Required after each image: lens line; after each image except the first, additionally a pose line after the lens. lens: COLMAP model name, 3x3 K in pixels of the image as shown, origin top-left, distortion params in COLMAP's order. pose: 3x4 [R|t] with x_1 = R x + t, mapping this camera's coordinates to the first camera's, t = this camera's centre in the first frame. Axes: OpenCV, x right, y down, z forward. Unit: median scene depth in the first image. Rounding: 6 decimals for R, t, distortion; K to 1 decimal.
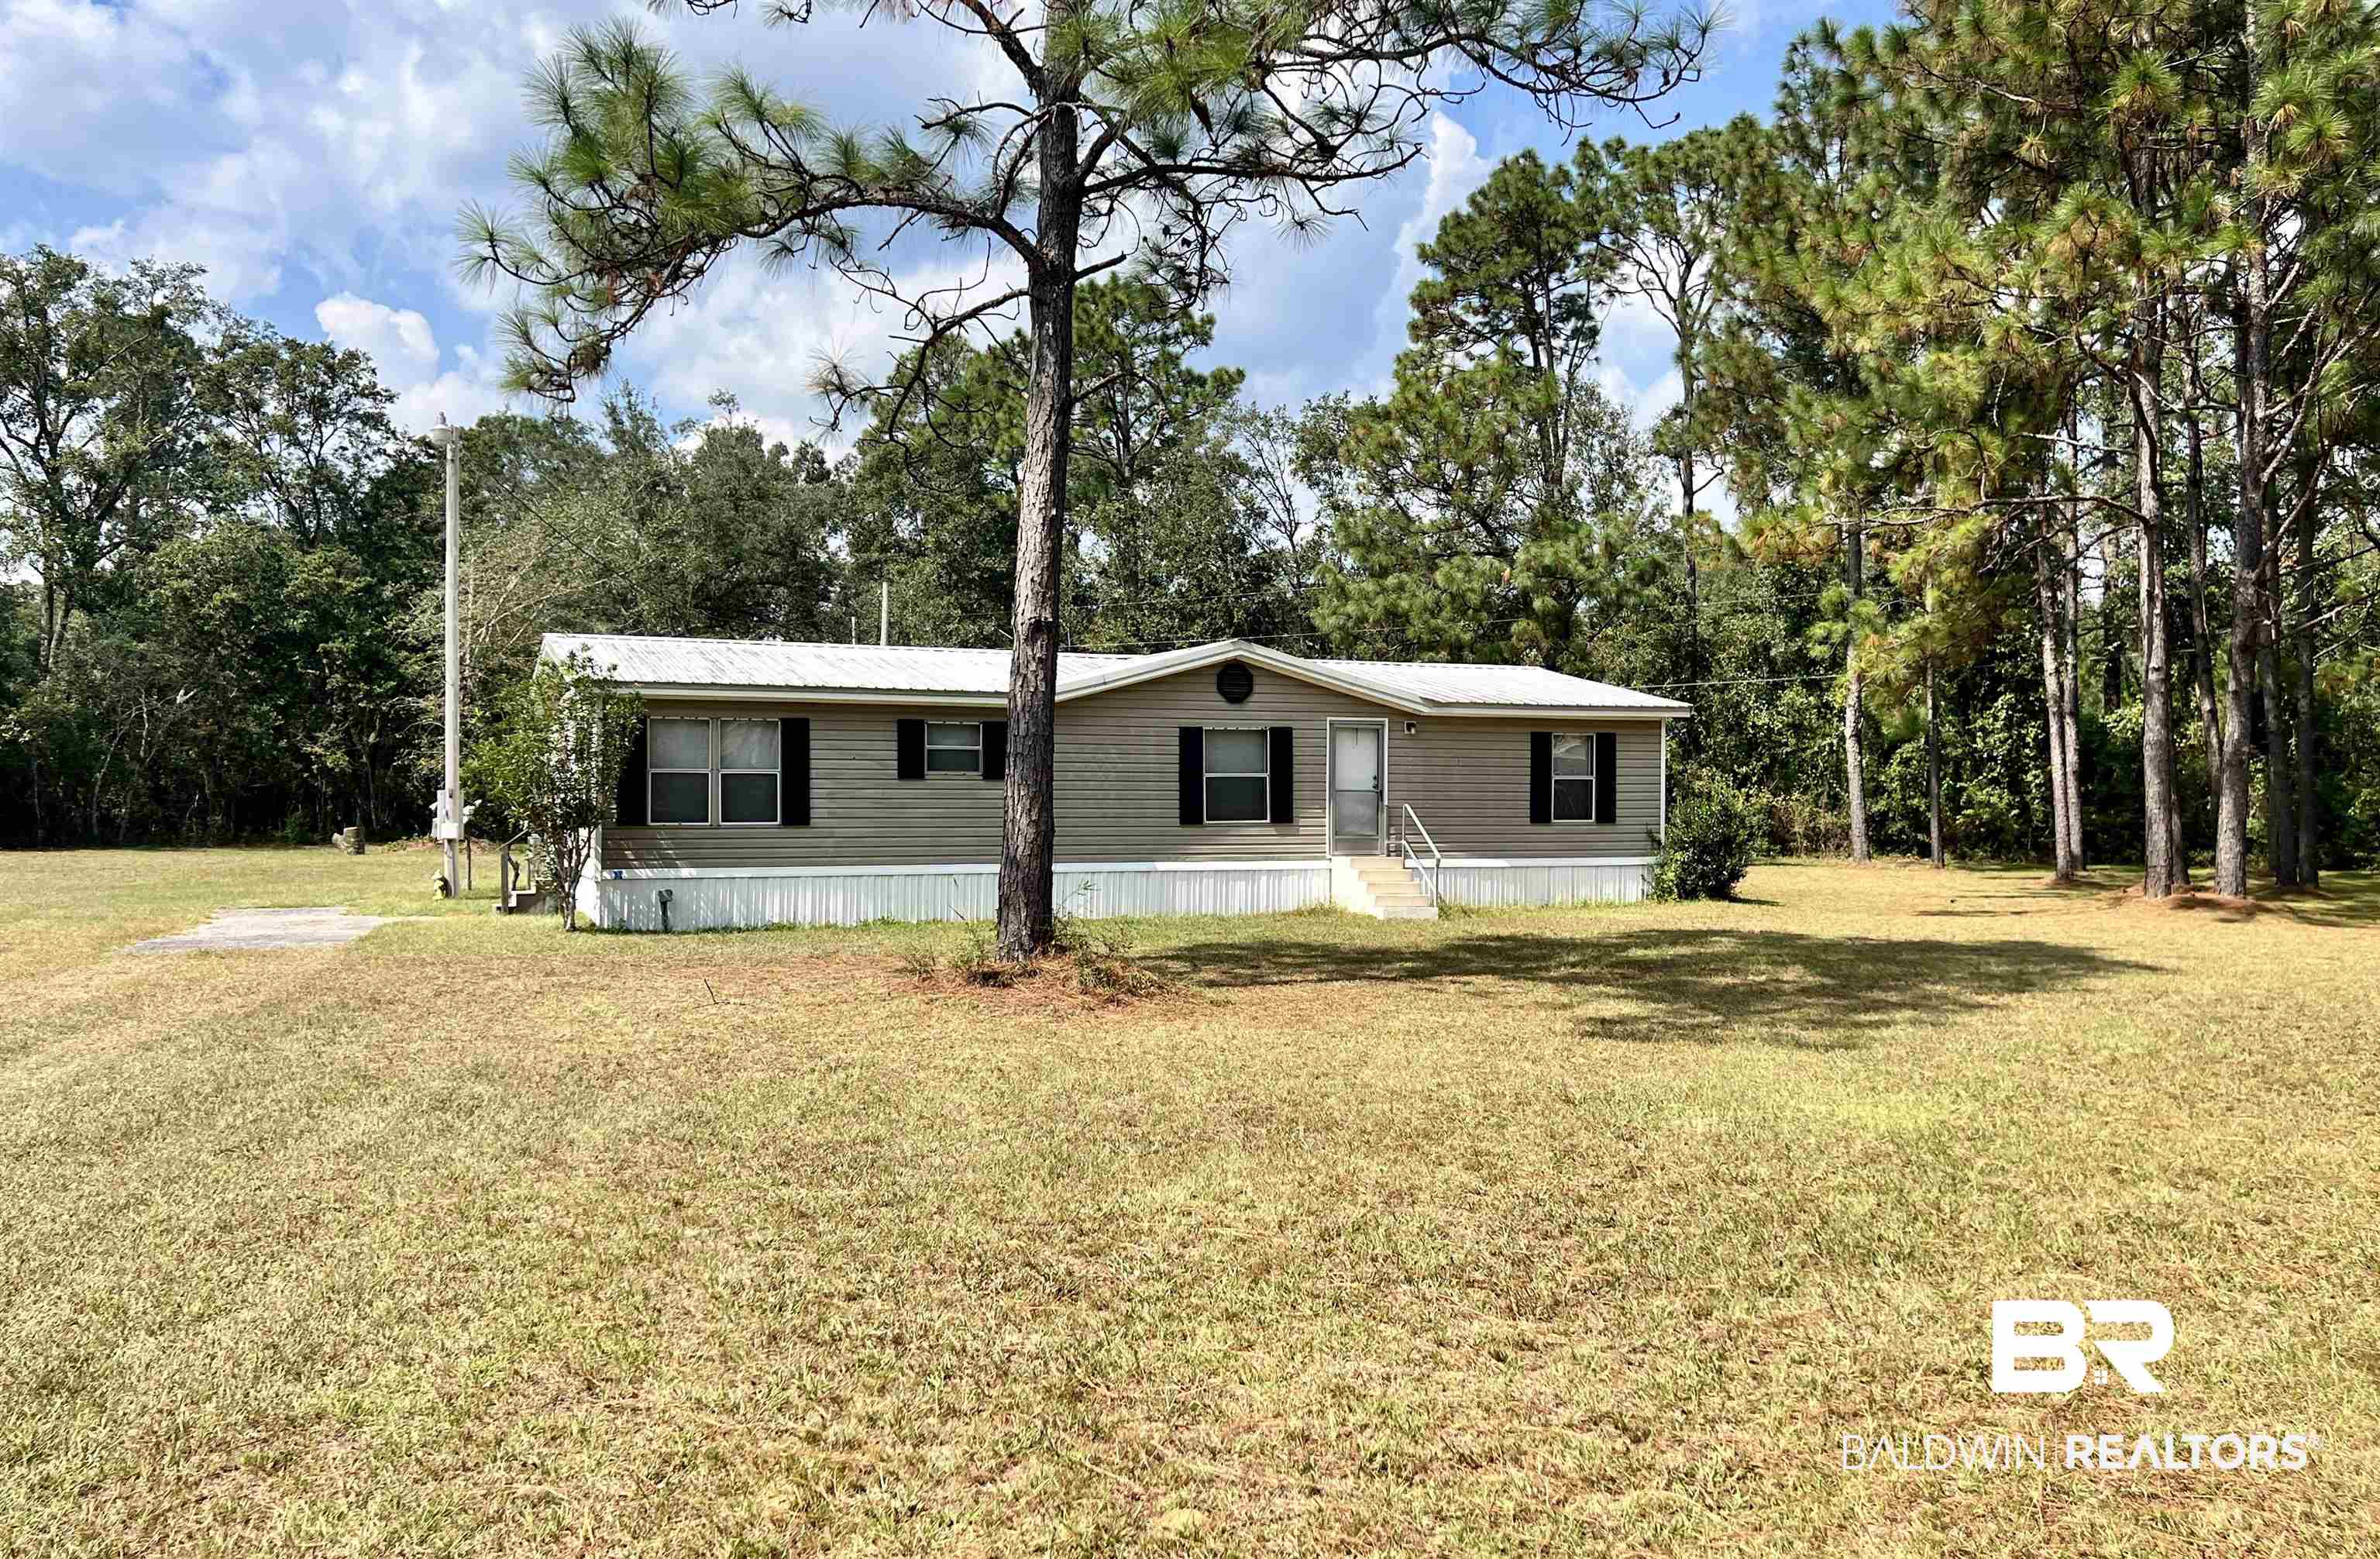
lens RADIAL K [[1981.2, 0, 1244.7], [0, 1981.2, 770.4], [0, 0, 1]] dist [0.053690, 0.004742]
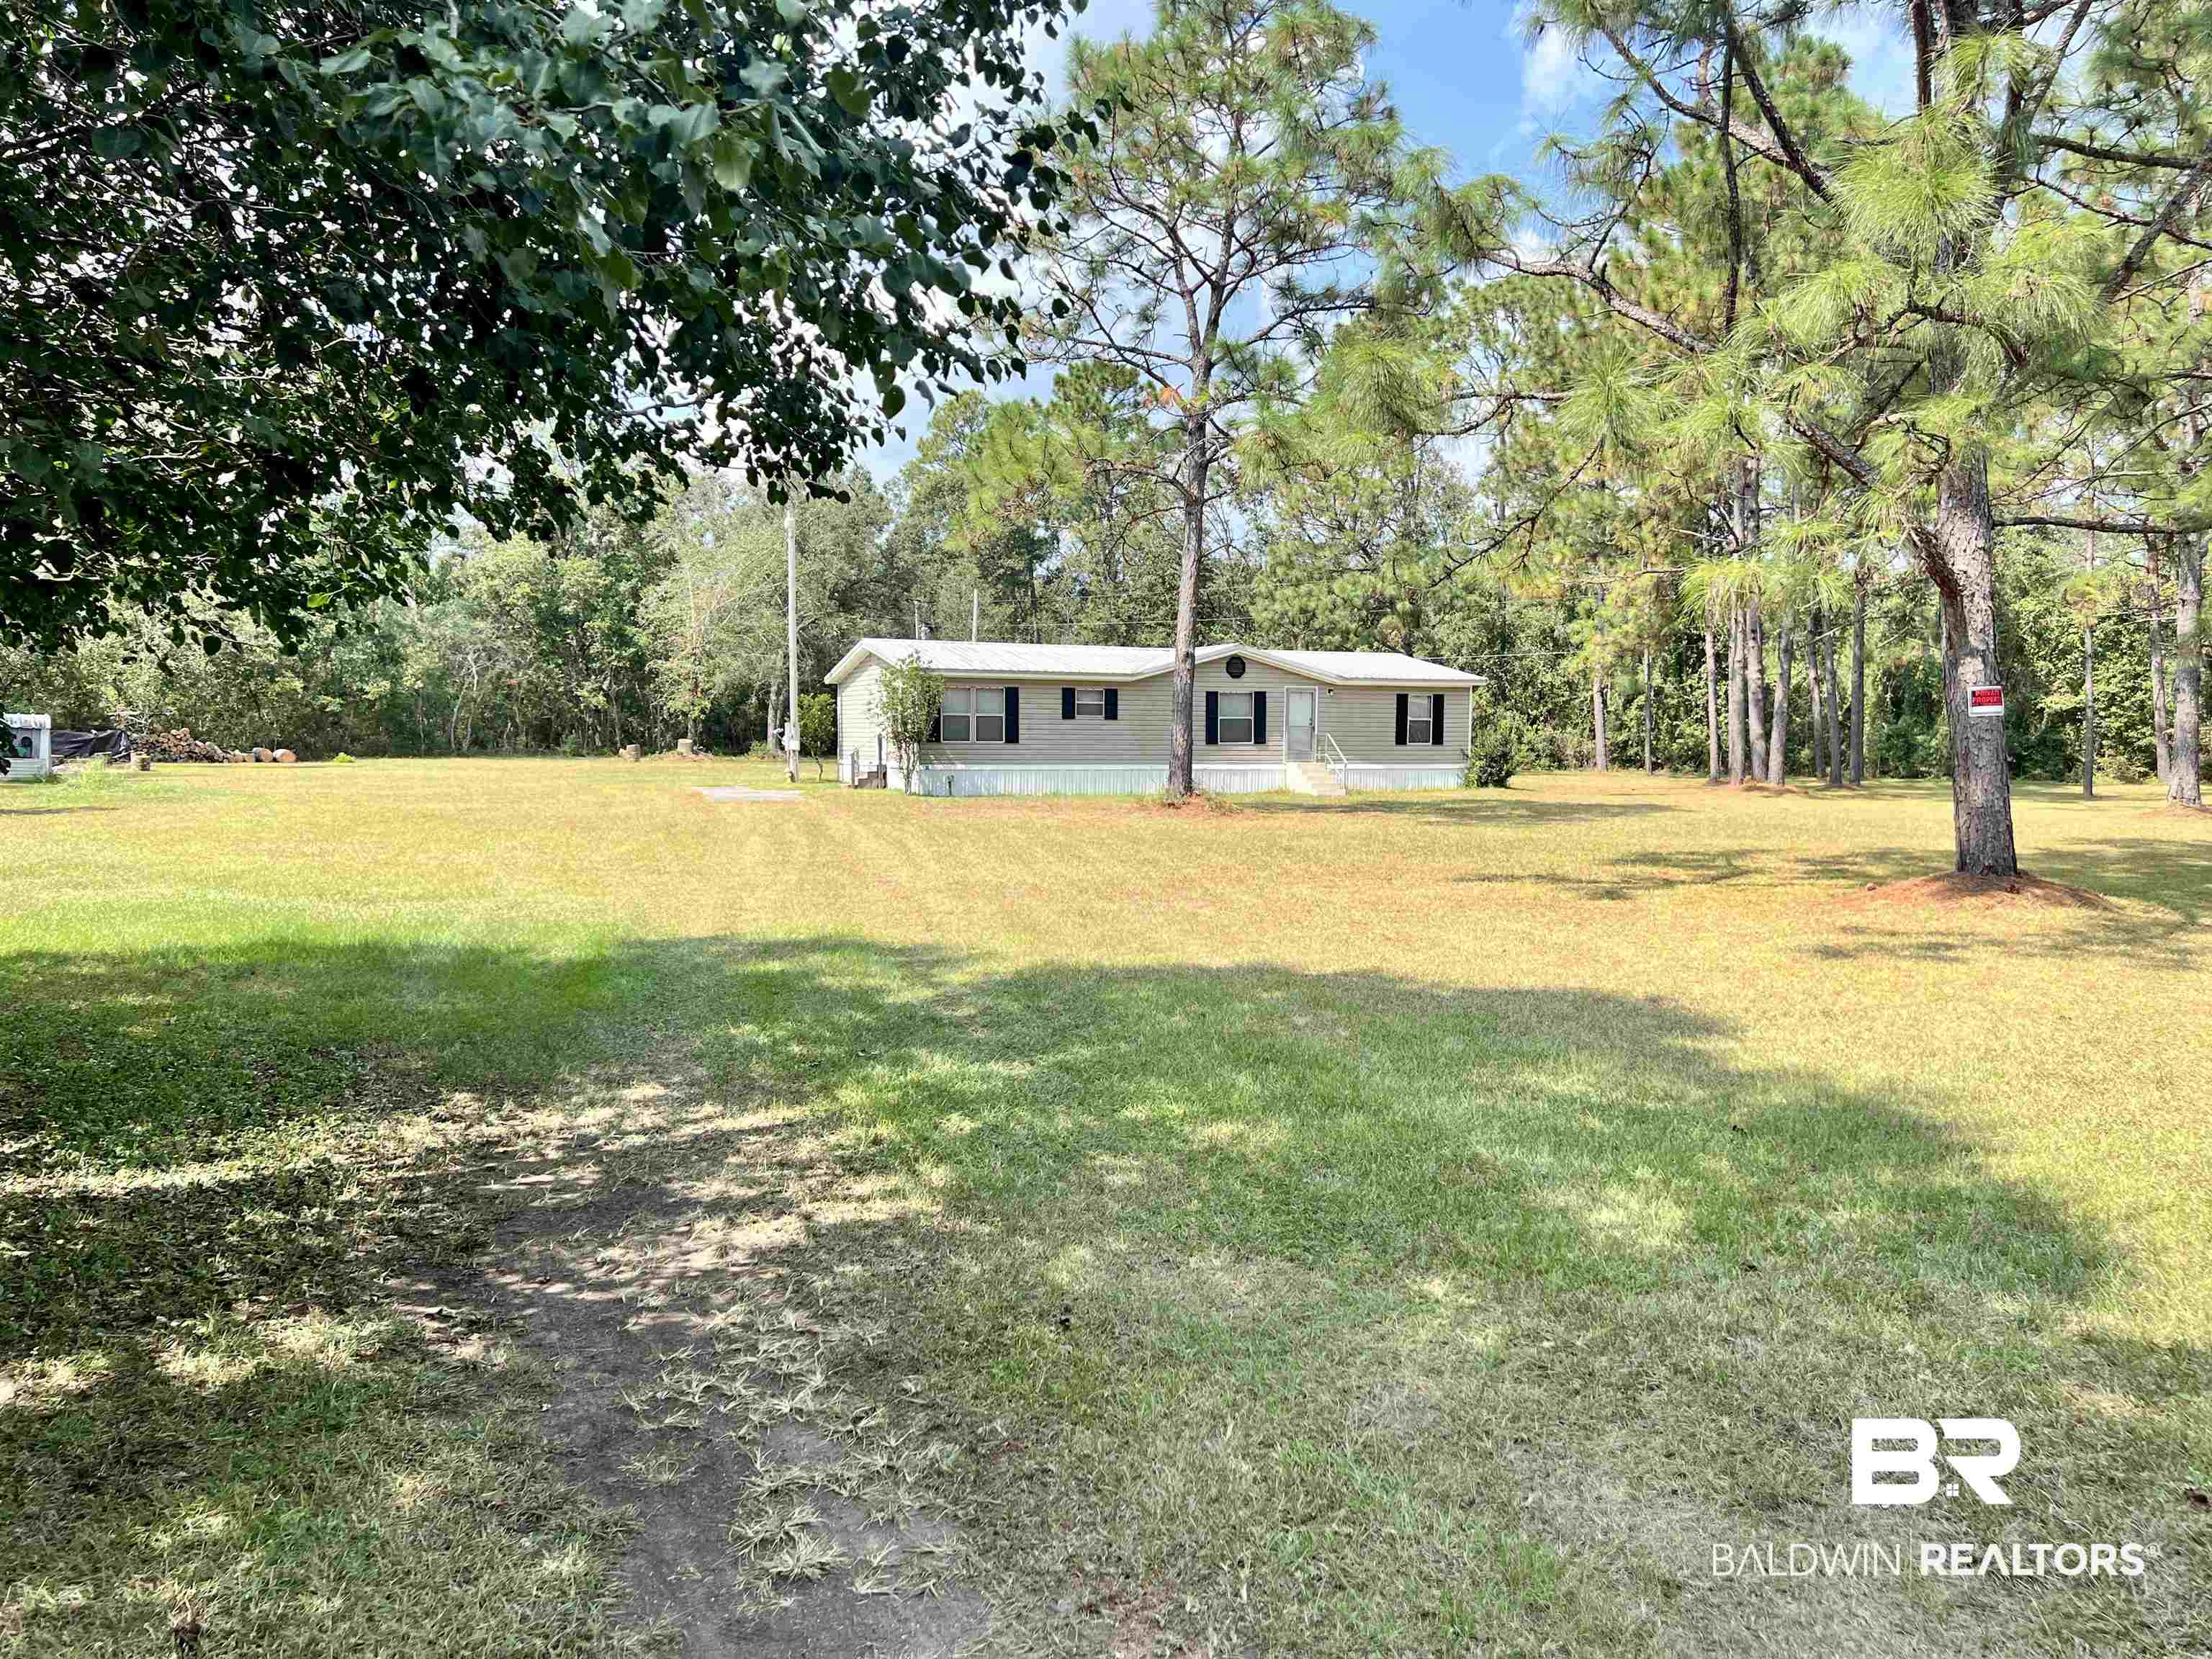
lens RADIAL K [[1670.7, 0, 1111.5], [0, 1670.7, 815.3], [0, 0, 1]] dist [0.043184, -0.041634]
pose [[0.999816, 0.006626, -0.017991, -0.051350], [-0.005435, 0.997841, 0.065445, -0.004430], [0.018386, -0.065335, 0.997694, -0.313331]]
